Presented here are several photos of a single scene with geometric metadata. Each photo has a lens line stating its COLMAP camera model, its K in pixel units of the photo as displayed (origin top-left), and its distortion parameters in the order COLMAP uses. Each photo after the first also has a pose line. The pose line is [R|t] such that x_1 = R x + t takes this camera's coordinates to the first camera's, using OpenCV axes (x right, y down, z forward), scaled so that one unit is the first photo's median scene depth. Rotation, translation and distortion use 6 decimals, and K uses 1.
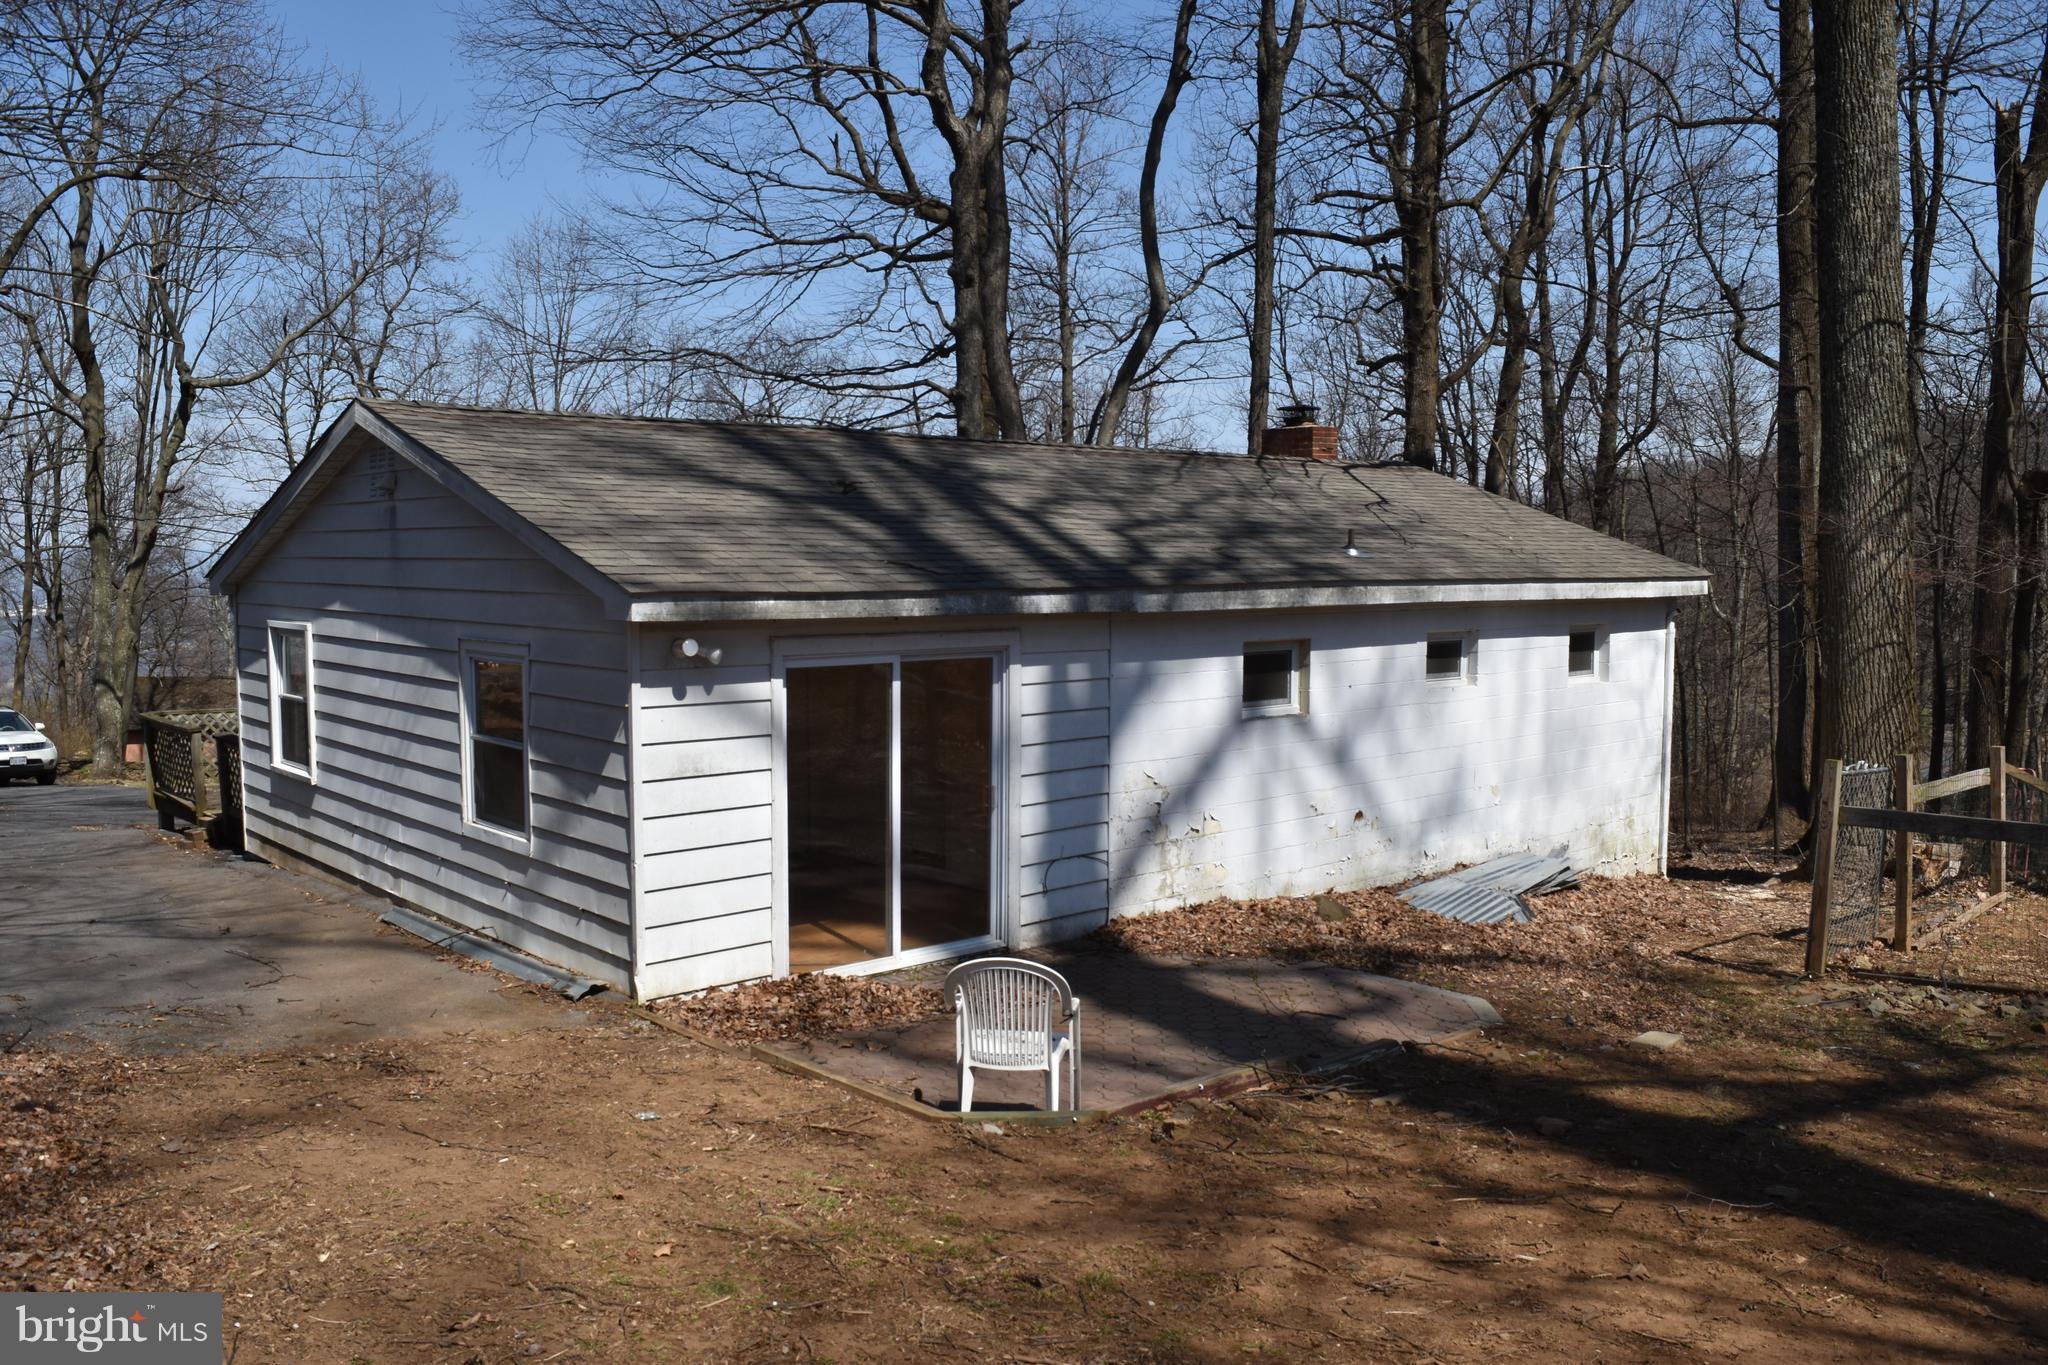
lens RADIAL K [[1600.2, 0, 1024.0], [0, 1600.2, 682.5], [0, 0, 1]] dist [-0.089862, 0.012784]
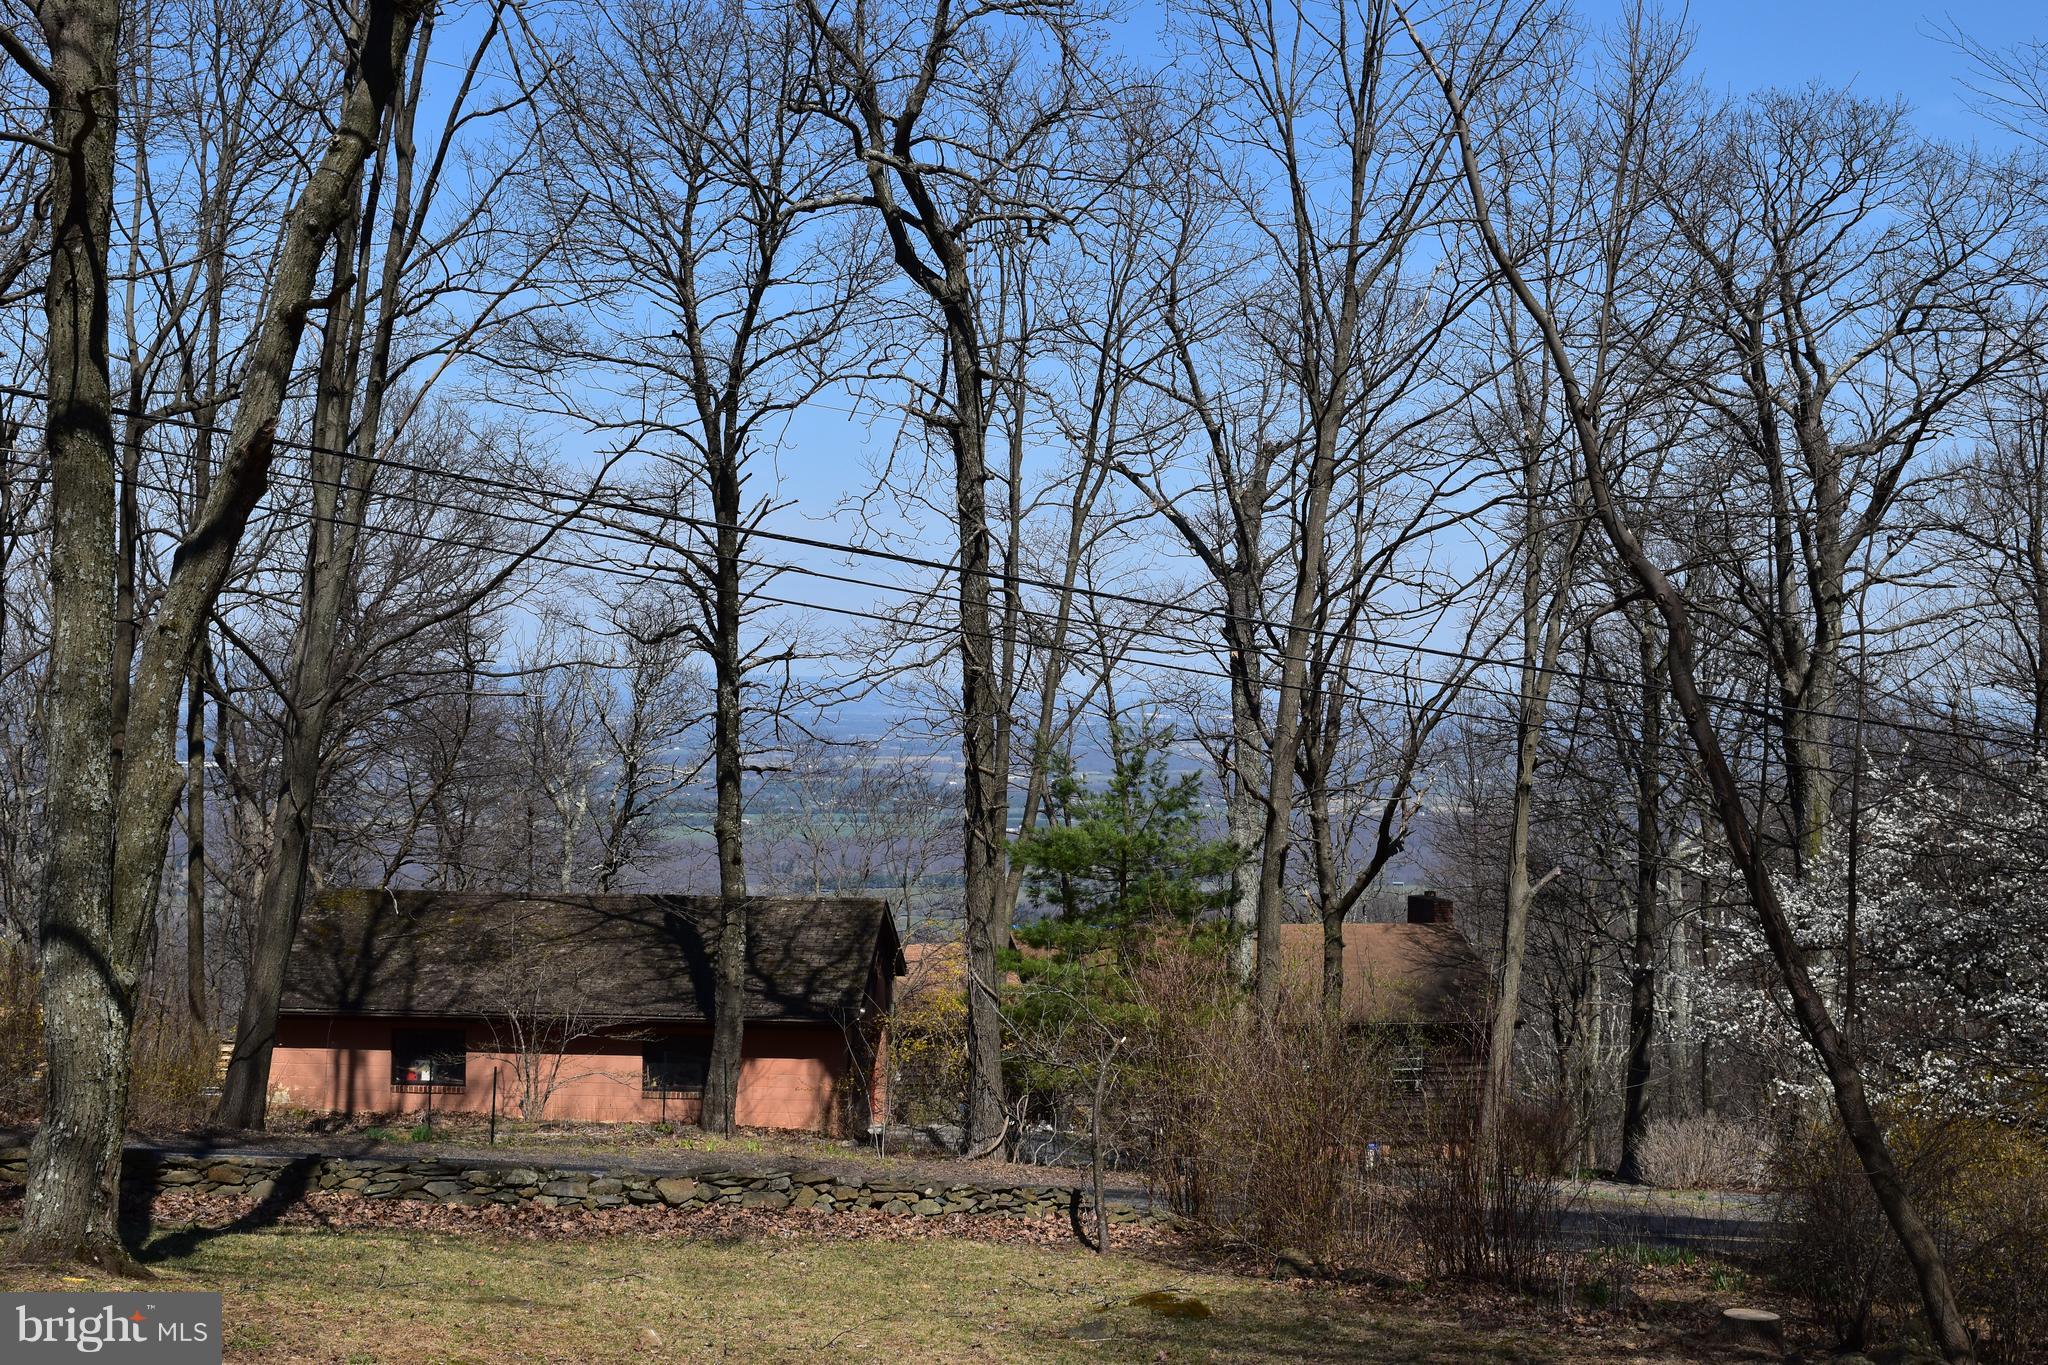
lens RADIAL K [[1600.2, 0, 1024.0], [0, 1600.2, 682.5], [0, 0, 1]] dist [-0.089862, 0.012784]
pose [[0.973167, -0.013628, -0.229695, -0.292541], [-0.013199, 0.993295, -0.114851, -0.013906], [0.229720, 0.114801, 0.966462, 0.630582]]
